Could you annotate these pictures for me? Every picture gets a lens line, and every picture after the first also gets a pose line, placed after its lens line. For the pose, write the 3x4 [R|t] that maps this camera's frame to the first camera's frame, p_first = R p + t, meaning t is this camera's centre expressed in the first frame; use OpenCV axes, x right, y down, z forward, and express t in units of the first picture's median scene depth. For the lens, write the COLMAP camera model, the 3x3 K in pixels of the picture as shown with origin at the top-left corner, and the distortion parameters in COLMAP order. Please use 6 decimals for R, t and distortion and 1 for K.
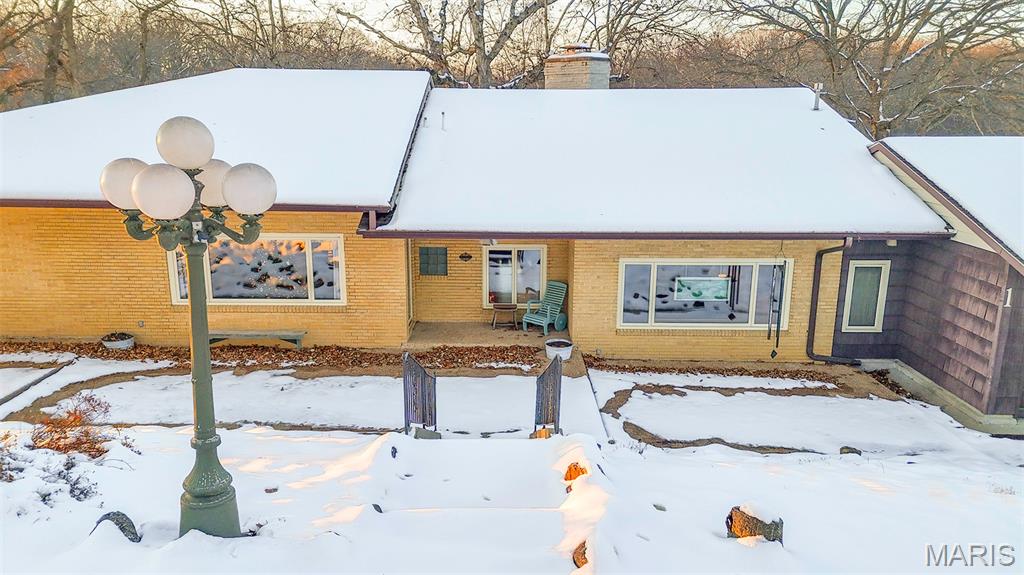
lens RADIAL K [[745.4, 0, 512.1], [0, 745.4, 286.5], [0, 0, 1]] dist [0.092787, -0.052582]
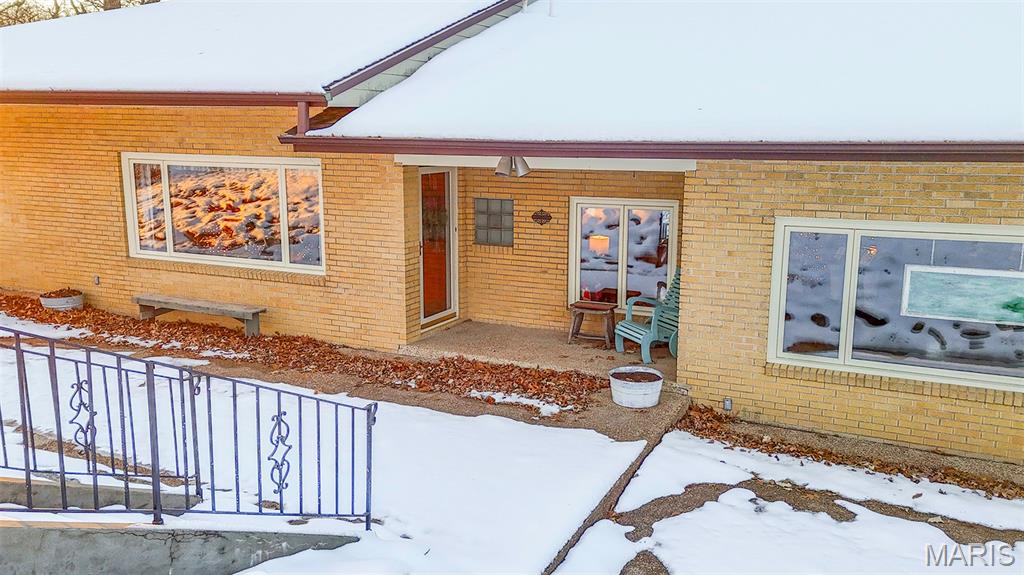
lens RADIAL K [[867.8, 0, 511.4], [0, 867.8, 288.8], [0, 0, 1]] dist [0.063819, 0.001822]
pose [[0.899380, 0.077312, -0.430277, 0.239898], [-0.098553, 0.994758, -0.027262, 0.042145], [0.425914, 0.066924, 0.902285, 0.415827]]
